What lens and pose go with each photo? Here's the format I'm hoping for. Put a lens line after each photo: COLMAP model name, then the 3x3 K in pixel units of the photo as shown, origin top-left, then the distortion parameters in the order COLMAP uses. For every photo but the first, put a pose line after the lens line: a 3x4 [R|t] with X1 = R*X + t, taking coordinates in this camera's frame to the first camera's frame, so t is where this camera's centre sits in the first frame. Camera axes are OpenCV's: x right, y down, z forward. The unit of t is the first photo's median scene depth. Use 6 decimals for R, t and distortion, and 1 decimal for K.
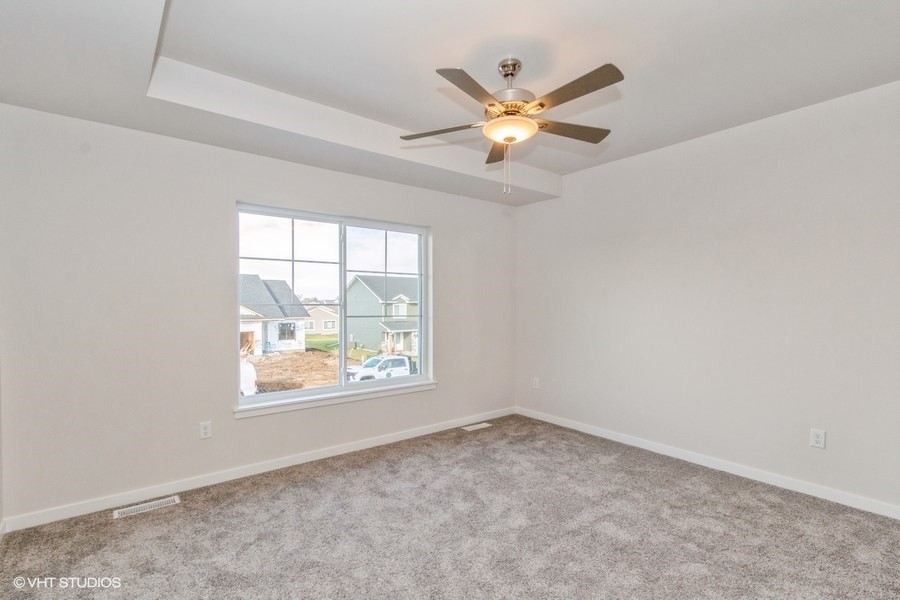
lens RADIAL K [[426.9, 0, 446.4], [0, 426.9, 301.5], [0, 0, 1]] dist [0.001187, 0.000085]
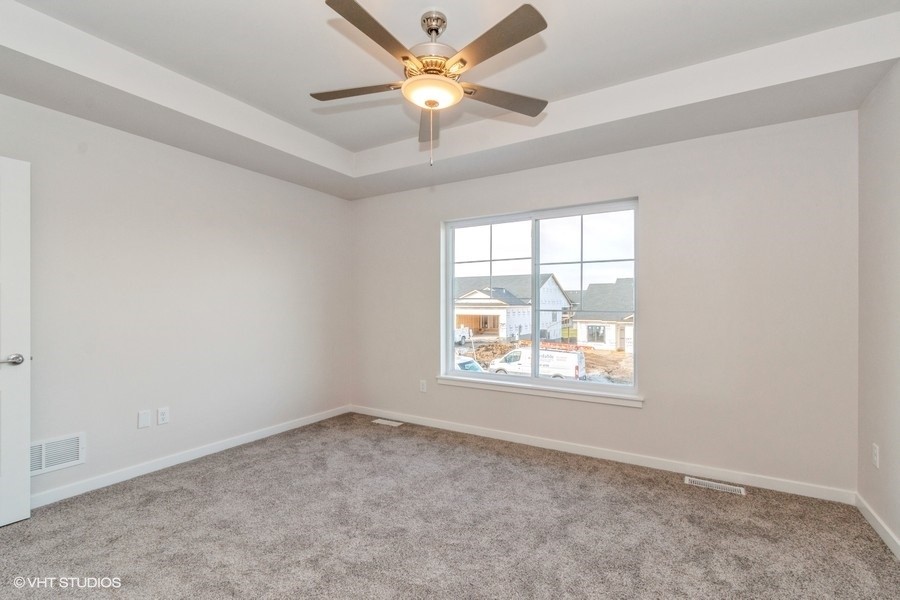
lens RADIAL K [[401.9, 0, 450.0], [0, 401.9, 300.0], [0, 0, 1]] dist [0.000926, 0.000103]
pose [[0.360370, -0.001391, -0.932808, 0.618373], [0.009250, 0.999955, 0.002082, 0.006955], [0.932764, -0.009378, 0.360367, 0.504915]]
